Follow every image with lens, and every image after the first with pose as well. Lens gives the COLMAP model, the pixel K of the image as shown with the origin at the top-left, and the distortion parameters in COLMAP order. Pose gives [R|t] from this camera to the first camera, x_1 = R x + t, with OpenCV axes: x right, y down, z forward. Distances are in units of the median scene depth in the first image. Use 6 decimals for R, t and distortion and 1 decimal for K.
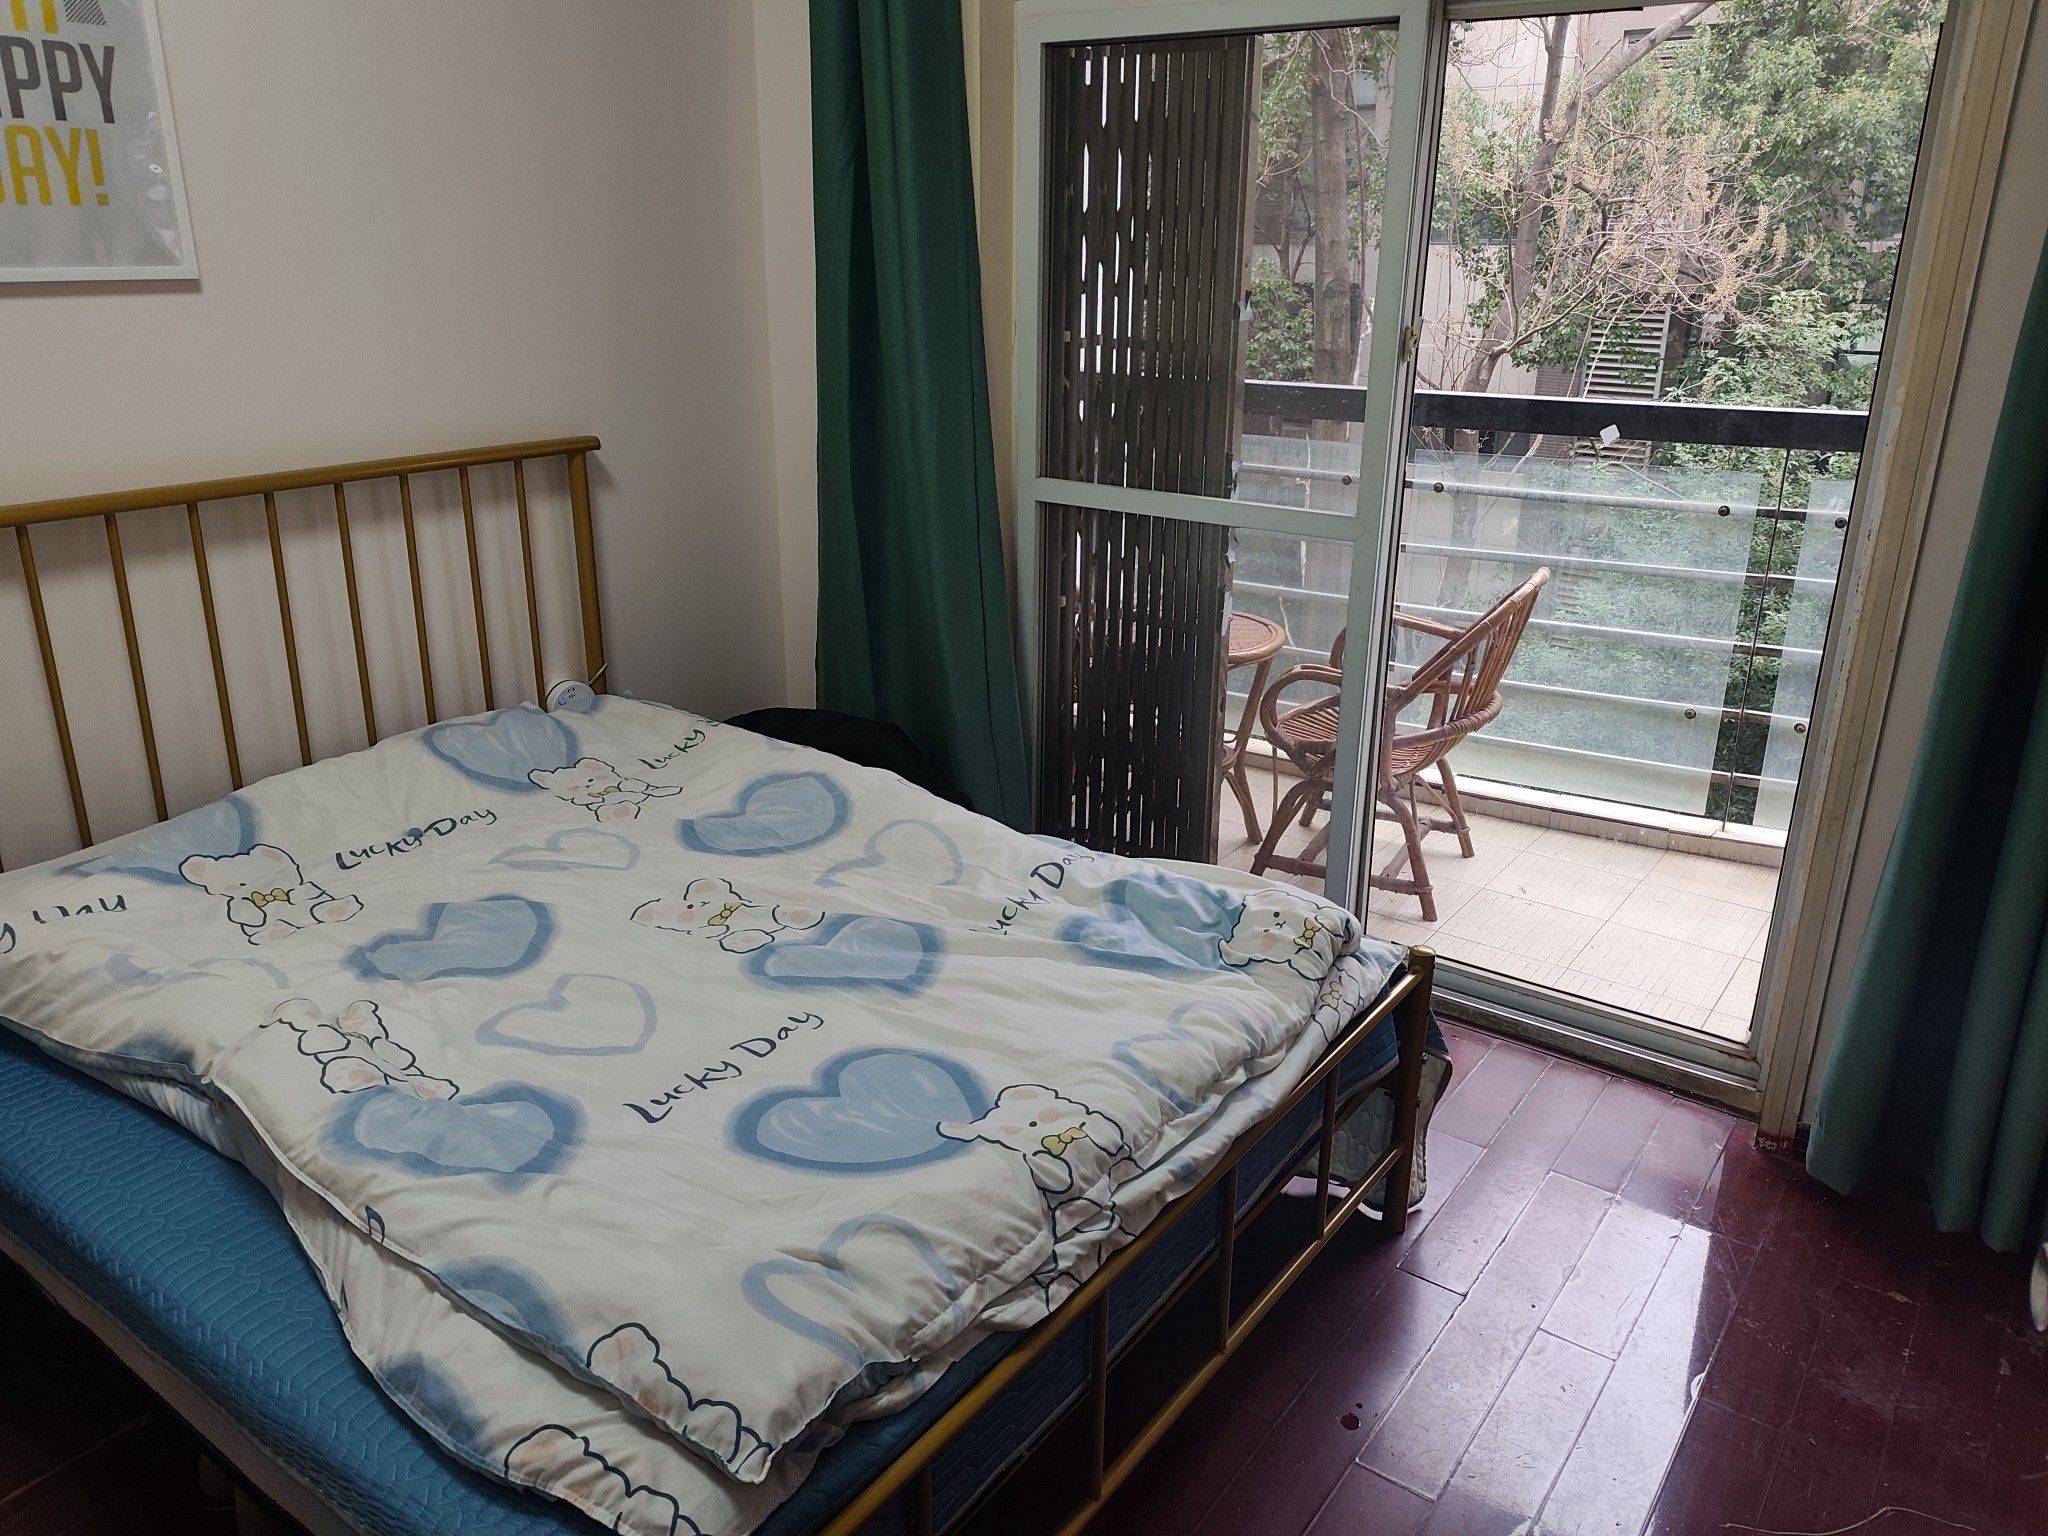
lens RADIAL K [[1541.1, 0, 1024.0], [0, 1541.1, 768.0], [0, 0, 1]] dist [0.063069, -0.067086]
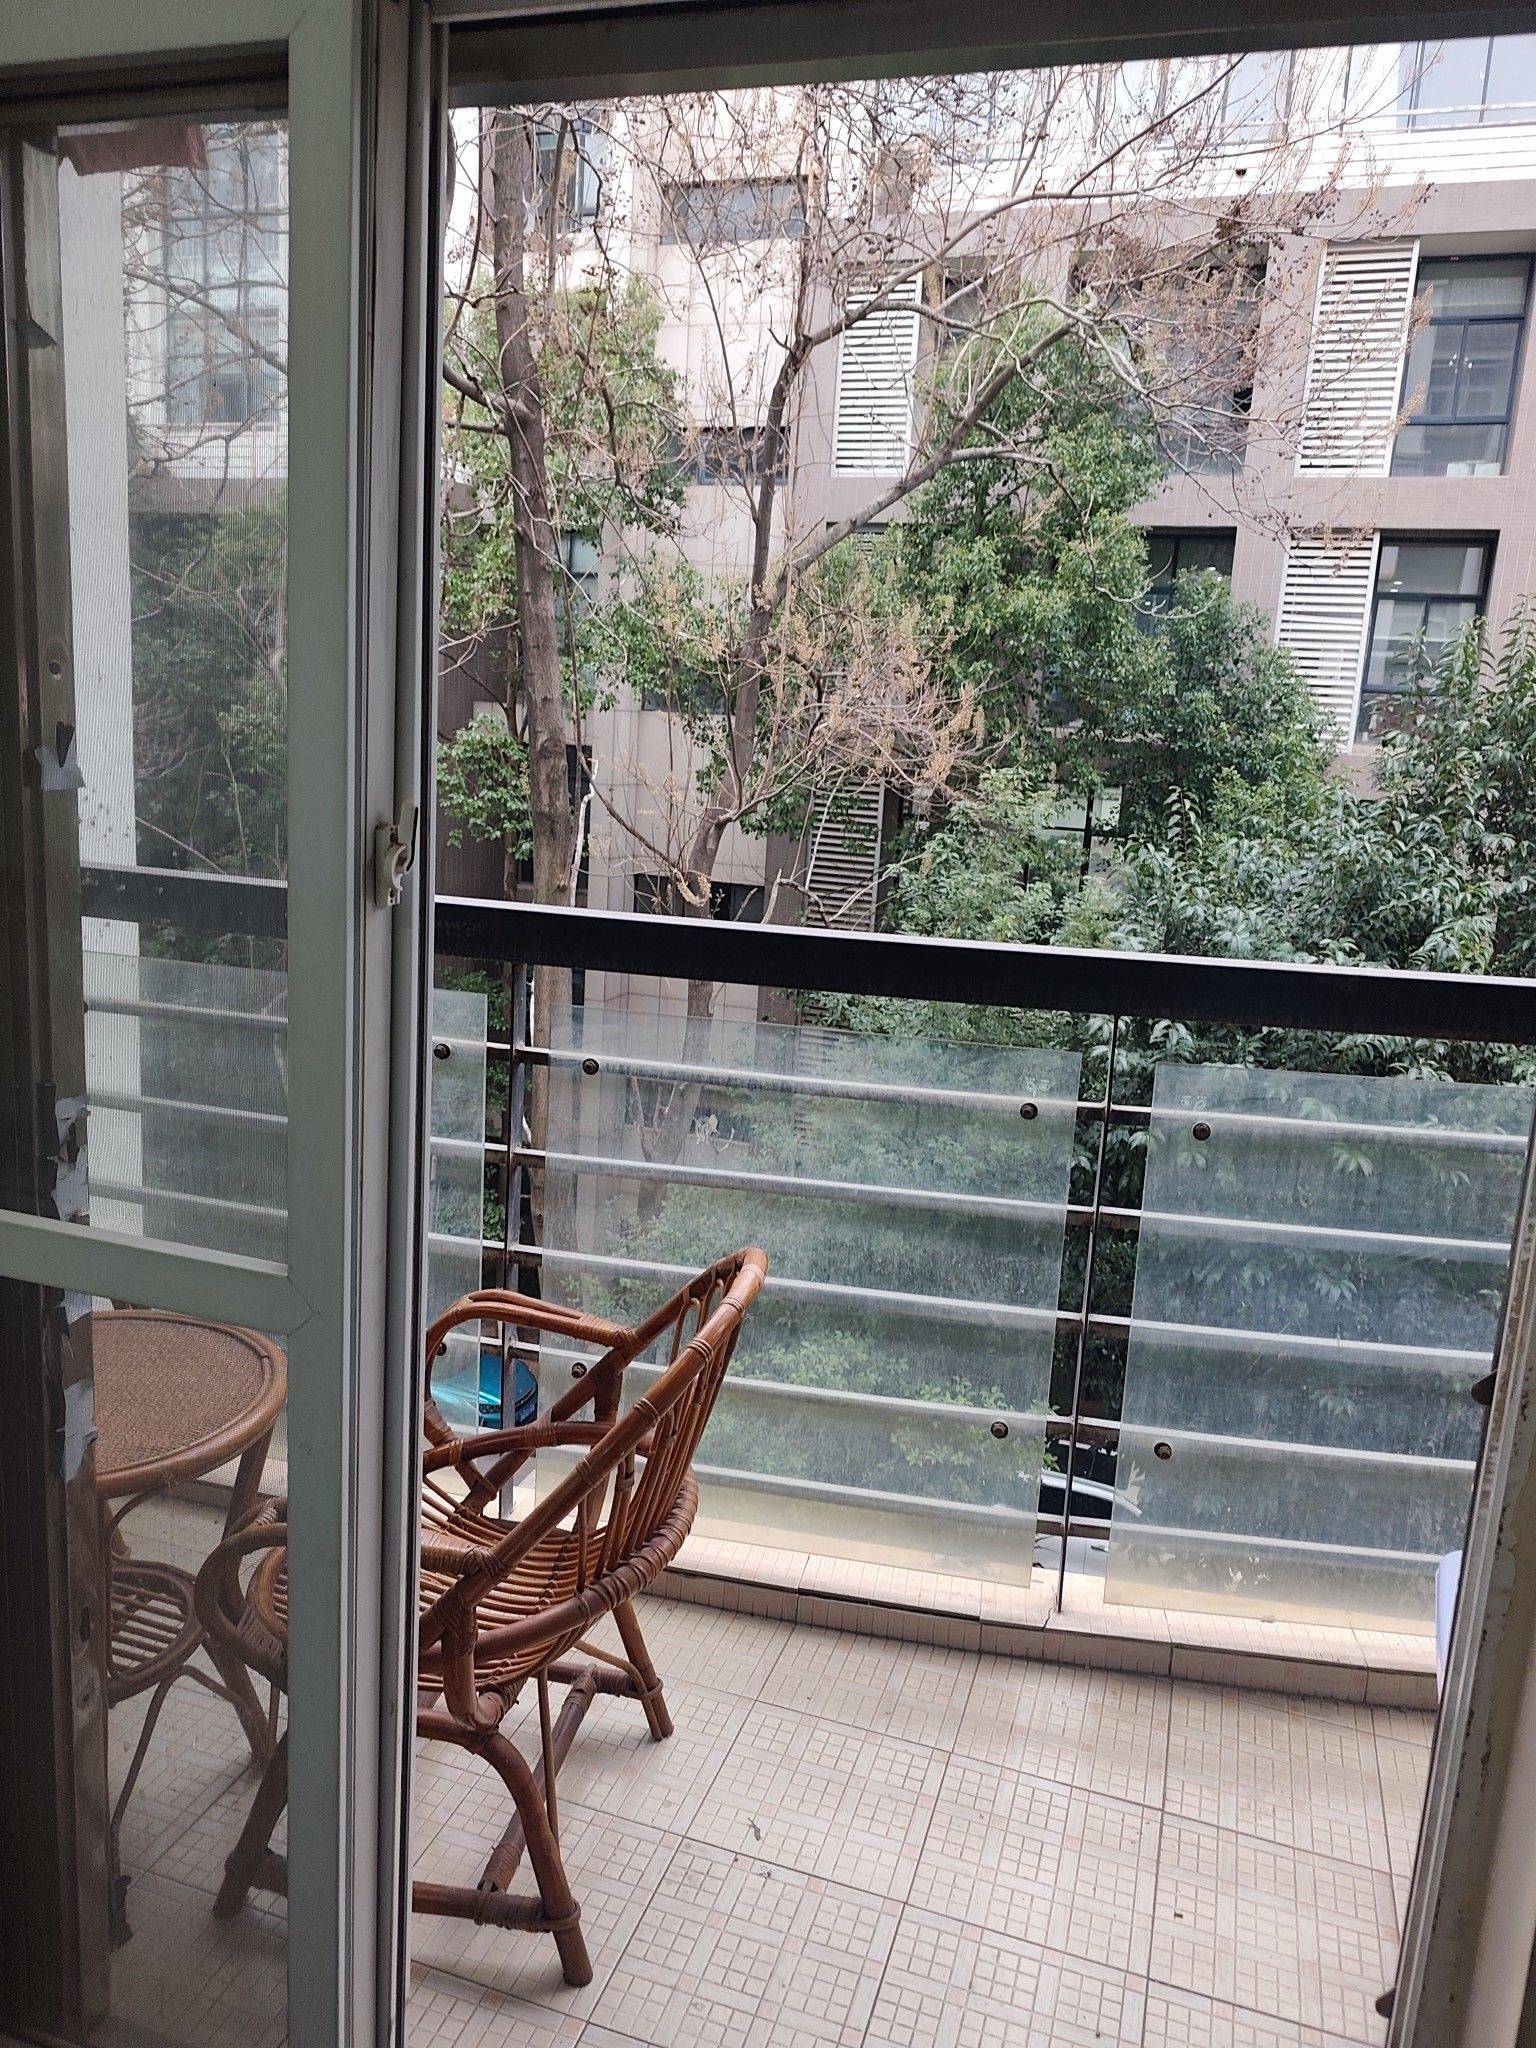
lens RADIAL K [[1466.6, 0, 769.4], [0, 1466.6, 1064.5], [0, 0, 1]] dist [0.038694, -0.047104]
pose [[0.952869, -0.028348, 0.302056, 0.050030], [0.054934, 0.995289, -0.079890, -0.041022], [-0.298369, 0.092718, 0.949937, 0.135722]]
